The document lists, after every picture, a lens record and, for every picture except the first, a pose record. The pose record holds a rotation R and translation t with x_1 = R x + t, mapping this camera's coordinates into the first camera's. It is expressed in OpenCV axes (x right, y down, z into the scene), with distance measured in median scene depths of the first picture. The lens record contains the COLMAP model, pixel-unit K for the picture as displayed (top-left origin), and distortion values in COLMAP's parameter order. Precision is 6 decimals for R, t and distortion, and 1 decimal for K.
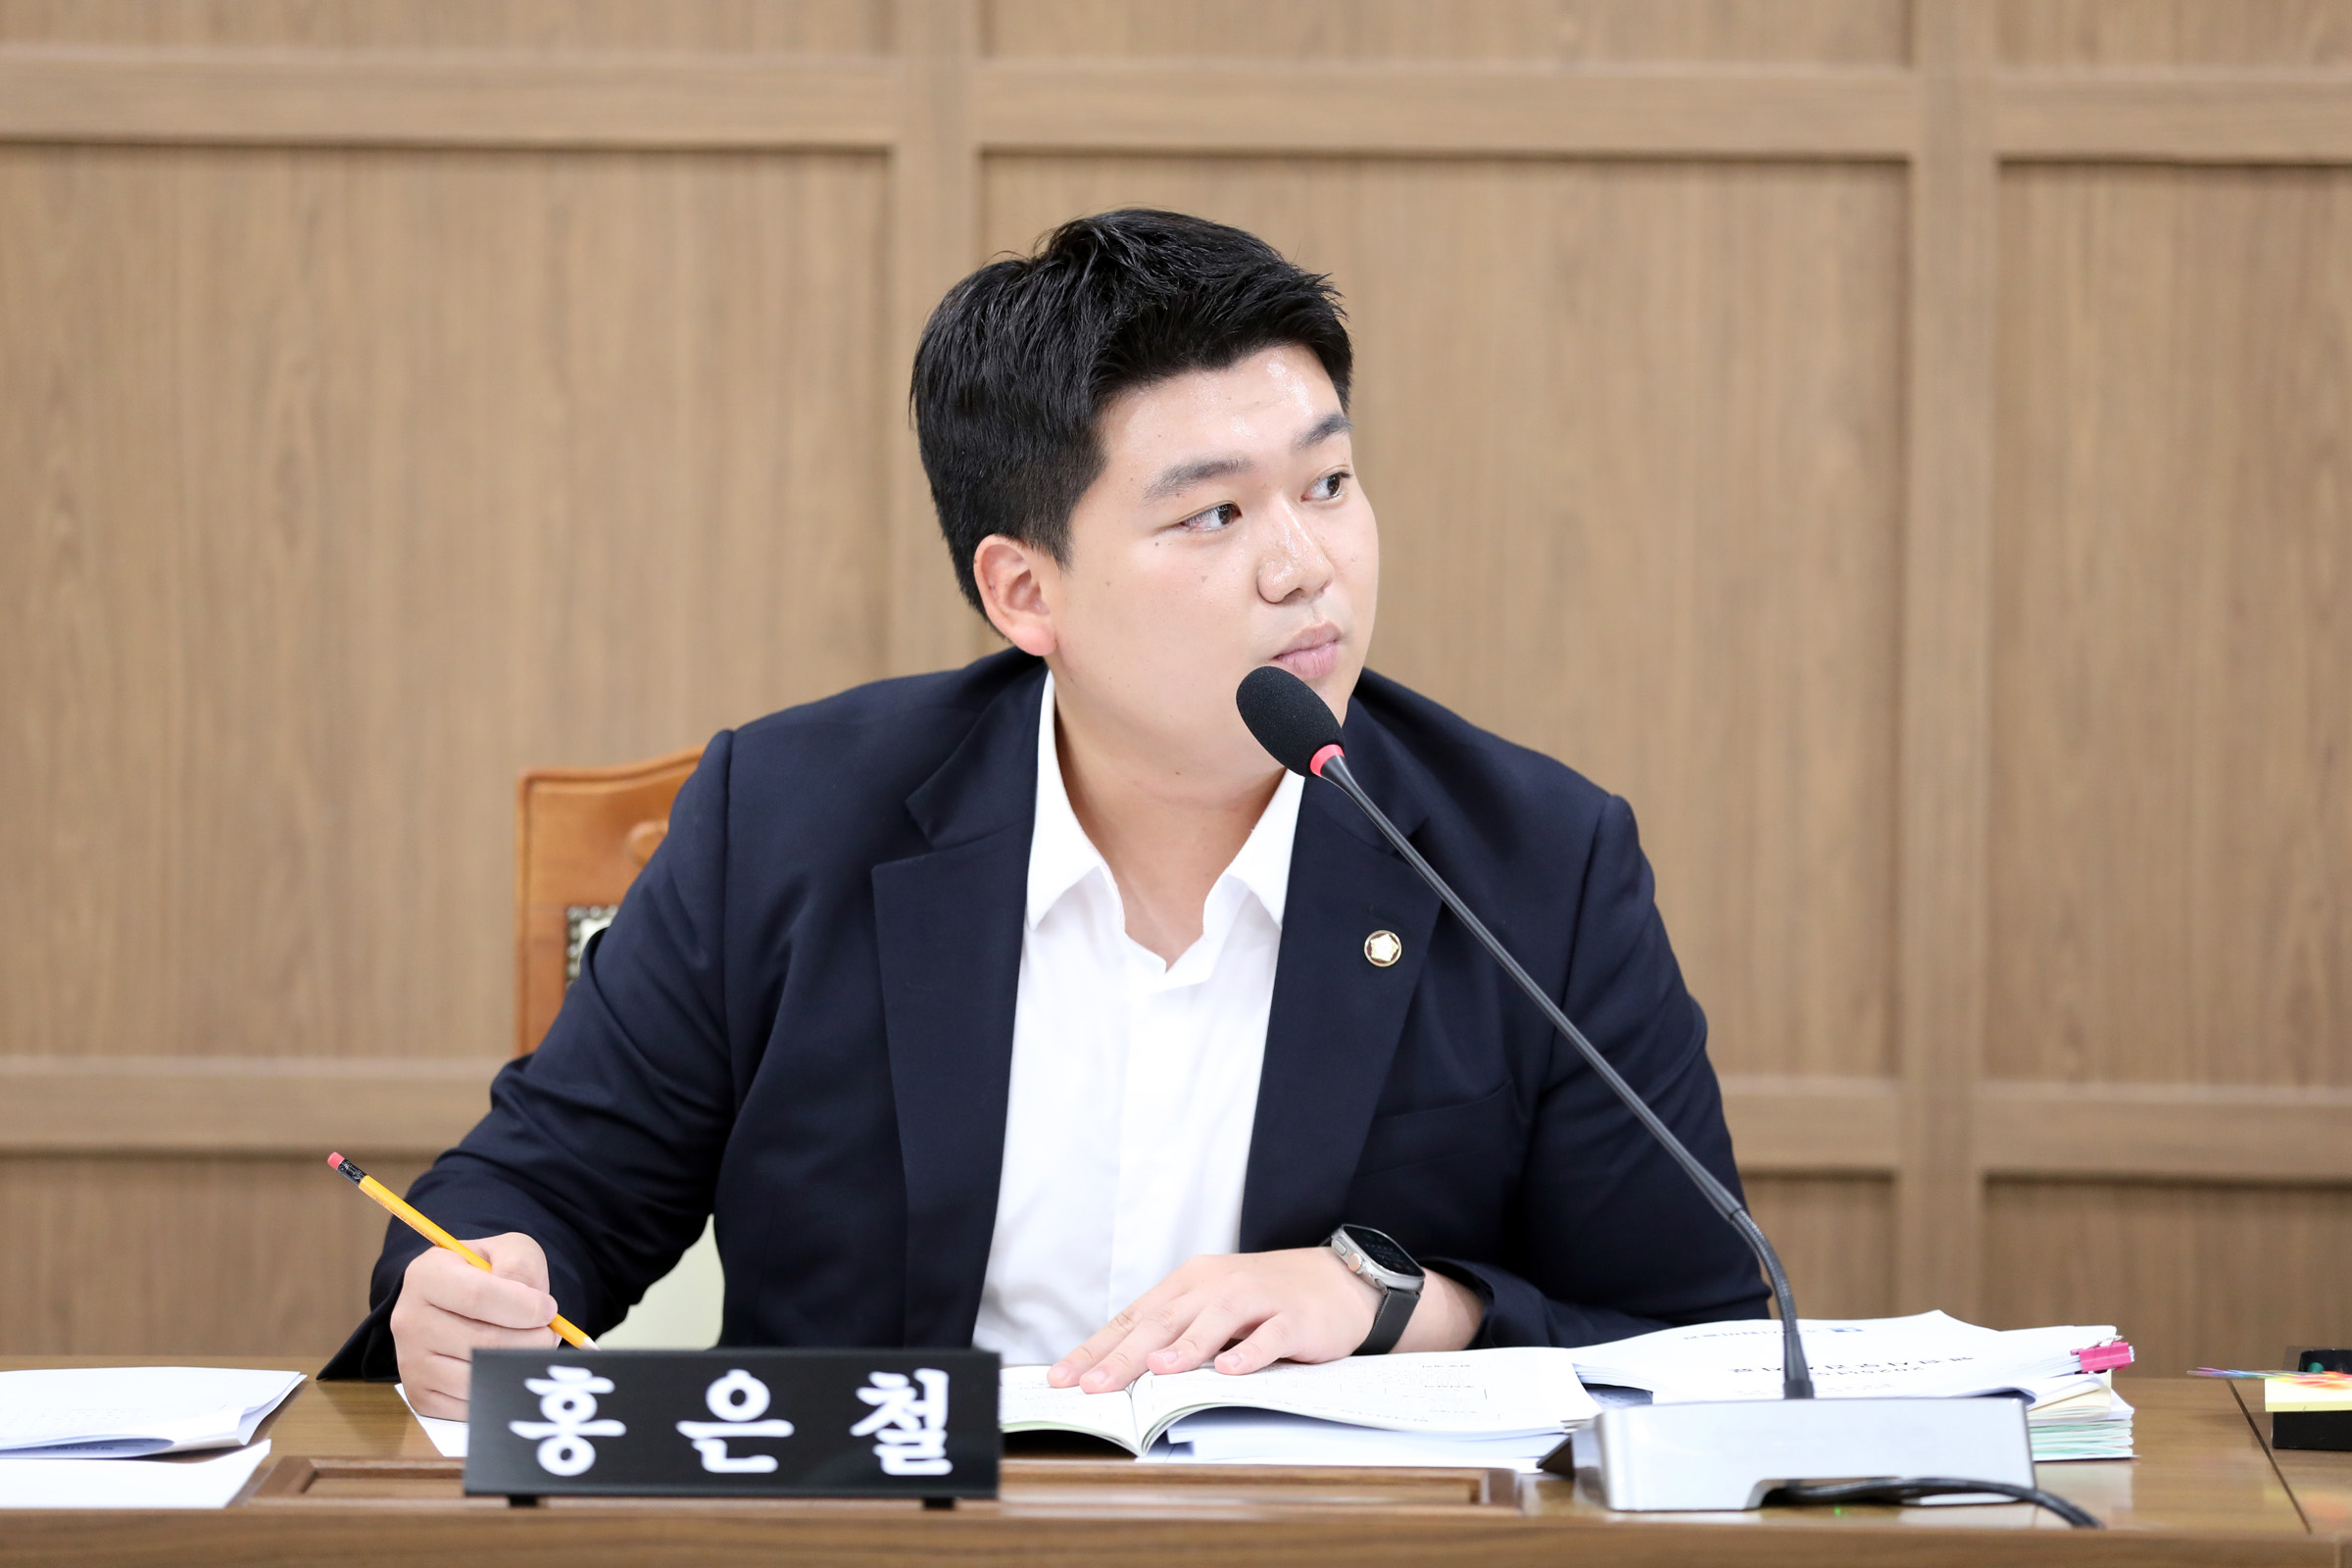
lens RADIAL K [[10386.8, 0, 1176.0], [0, 10386.8, 784.0], [0, 0, 1]] dist [0.375378, 0.160433]
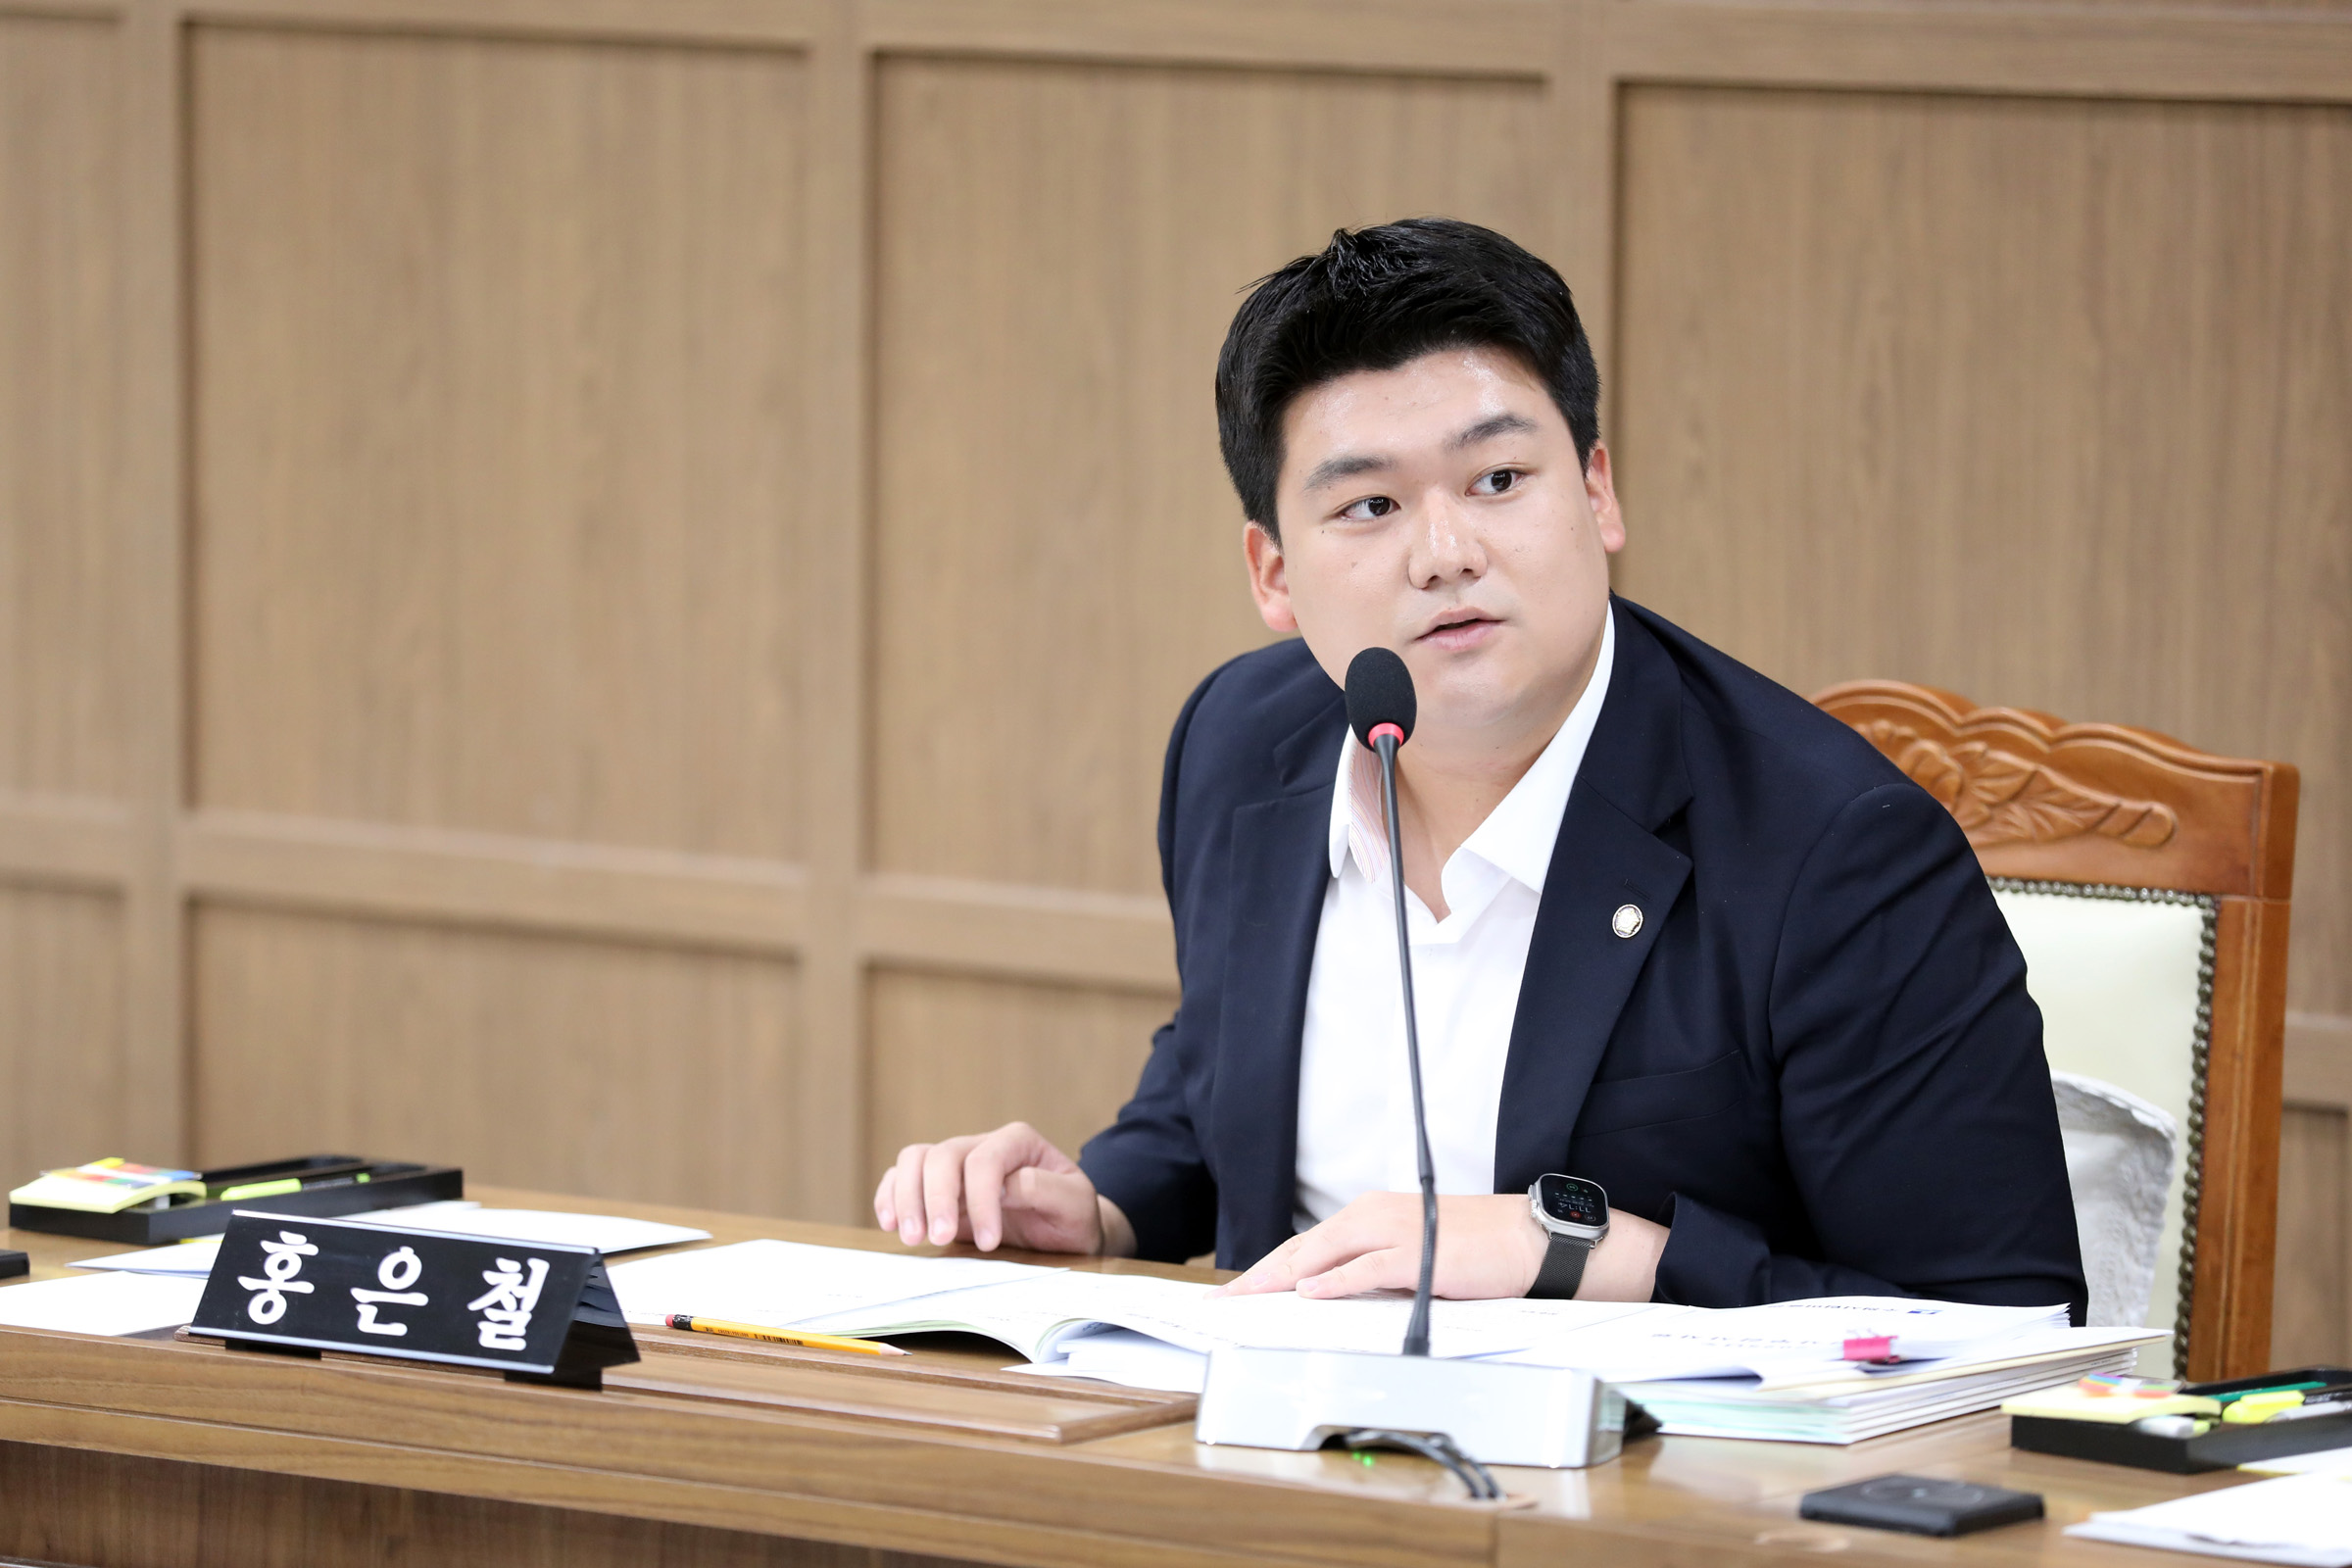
lens RADIAL K [[11869.8, 0, 1176.0], [0, 11869.8, 784.0], [0, 0, 1]] dist [0.734420, -6.989468]
pose [[0.816318, 0.055808, -0.574901, 0.696189], [-0.043475, 0.998435, 0.035191, -0.039557], [0.575965, -0.003734, 0.817466, -0.019297]]
